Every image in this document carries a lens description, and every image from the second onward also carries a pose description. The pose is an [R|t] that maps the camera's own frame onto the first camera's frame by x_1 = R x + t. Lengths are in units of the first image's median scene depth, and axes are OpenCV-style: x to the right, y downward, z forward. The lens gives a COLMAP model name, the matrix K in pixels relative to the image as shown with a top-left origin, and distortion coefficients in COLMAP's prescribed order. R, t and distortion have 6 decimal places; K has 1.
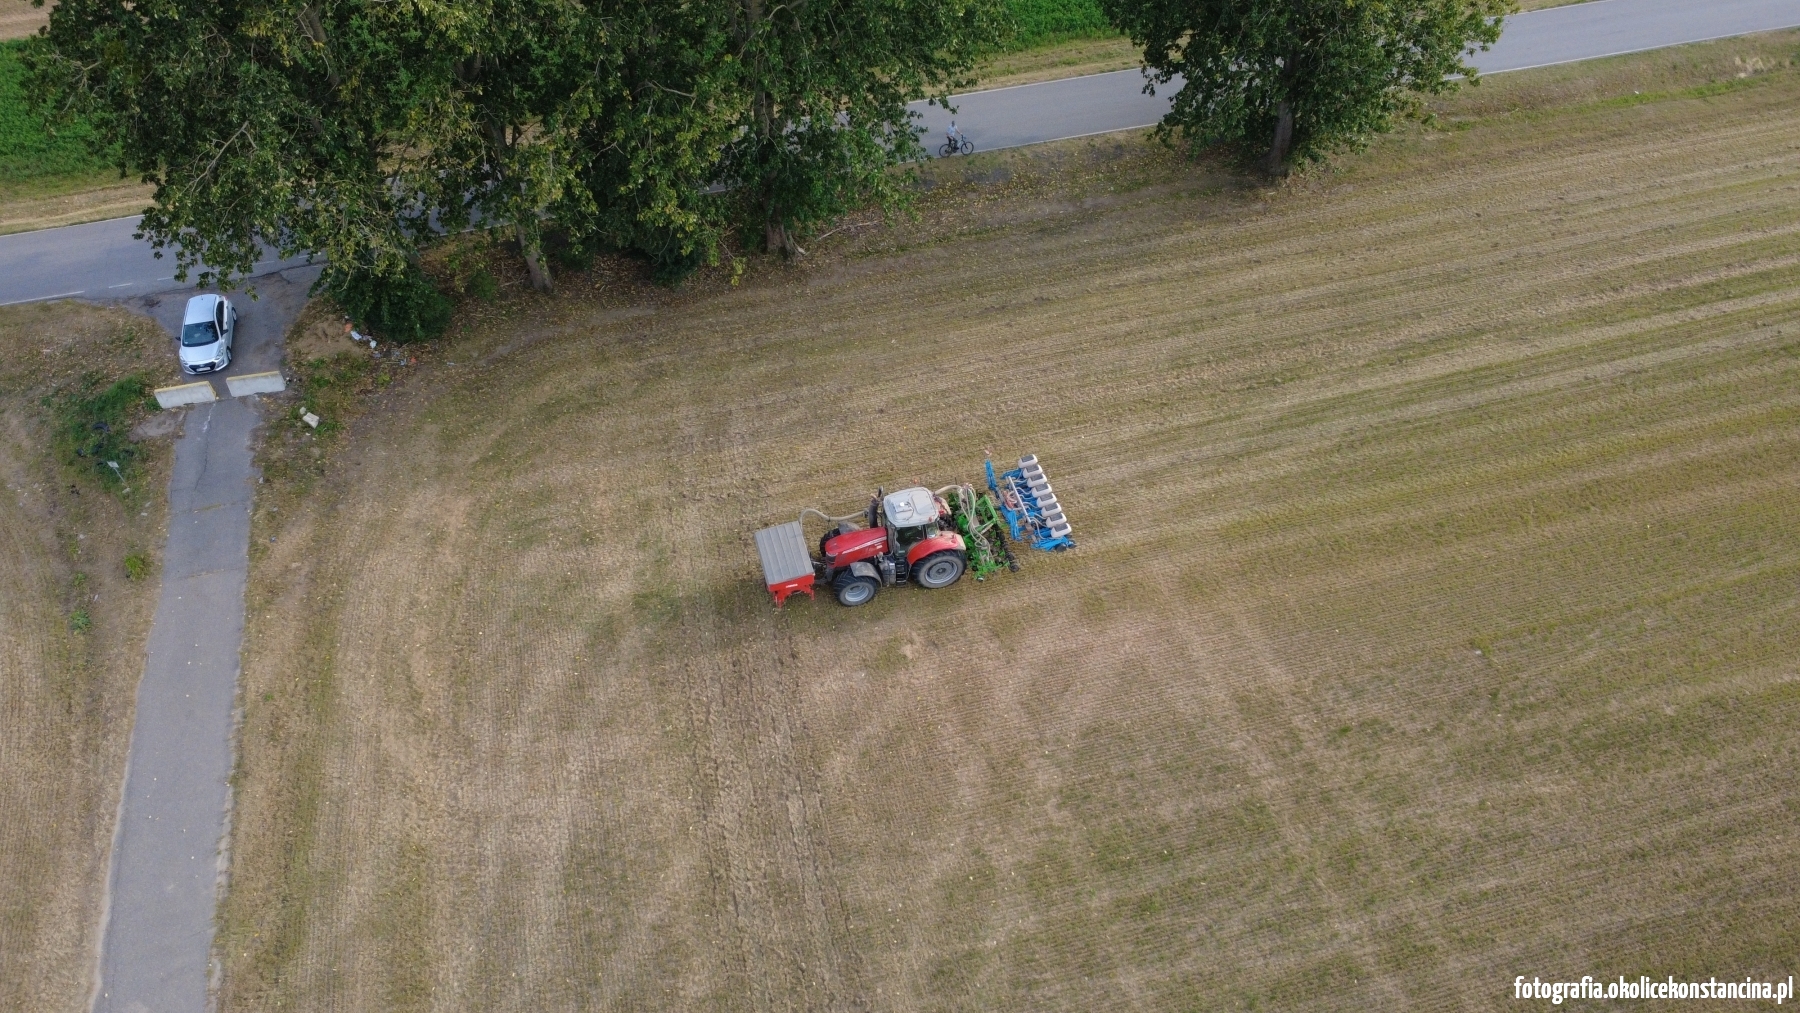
lens RADIAL K [[1318.0, 0, 902.7], [0, 1318.0, 510.6], [0, 0, 1]] dist [-0.003088, -0.001299]
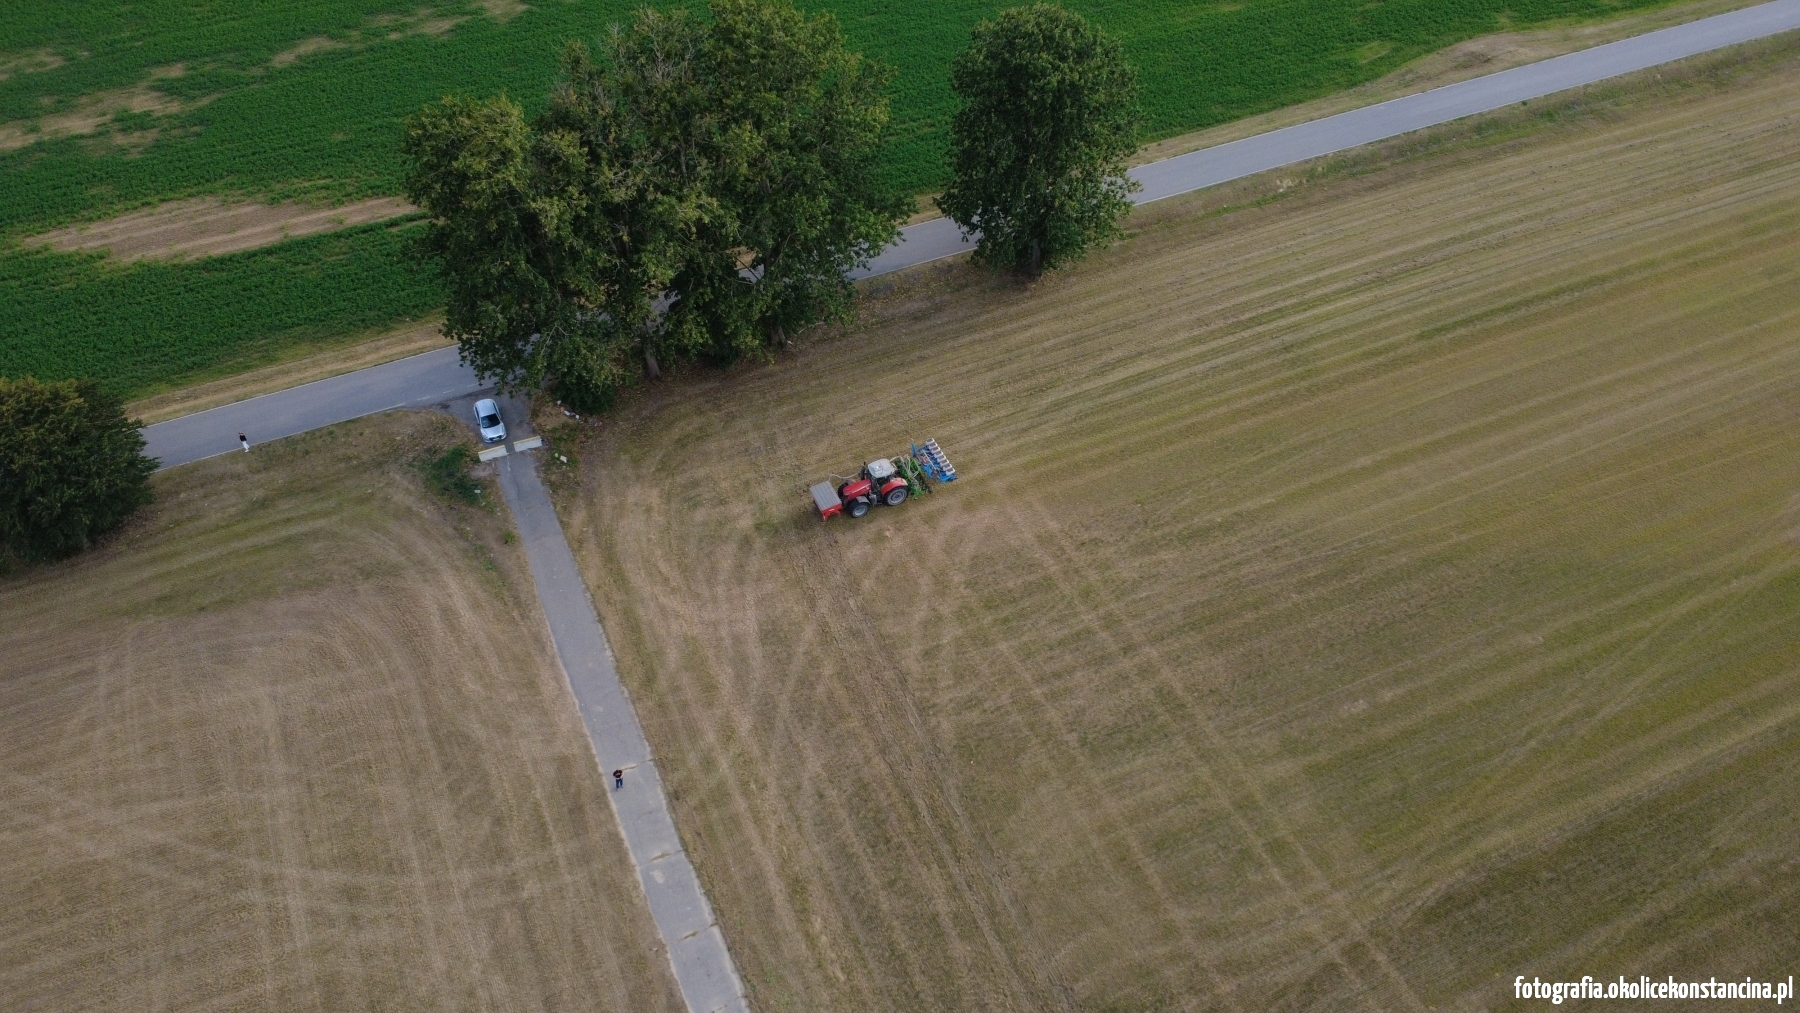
lens RADIAL K [[1318.0, 0, 899.2], [0, 1318.0, 503.2], [0, 0, 1]] dist [-0.003088, -0.001299]
pose [[0.986612, -0.109950, 0.120446, -0.211902], [0.109761, 0.993924, 0.008217, 0.036537], [-0.120618, 0.005113, 0.992686, -1.054894]]
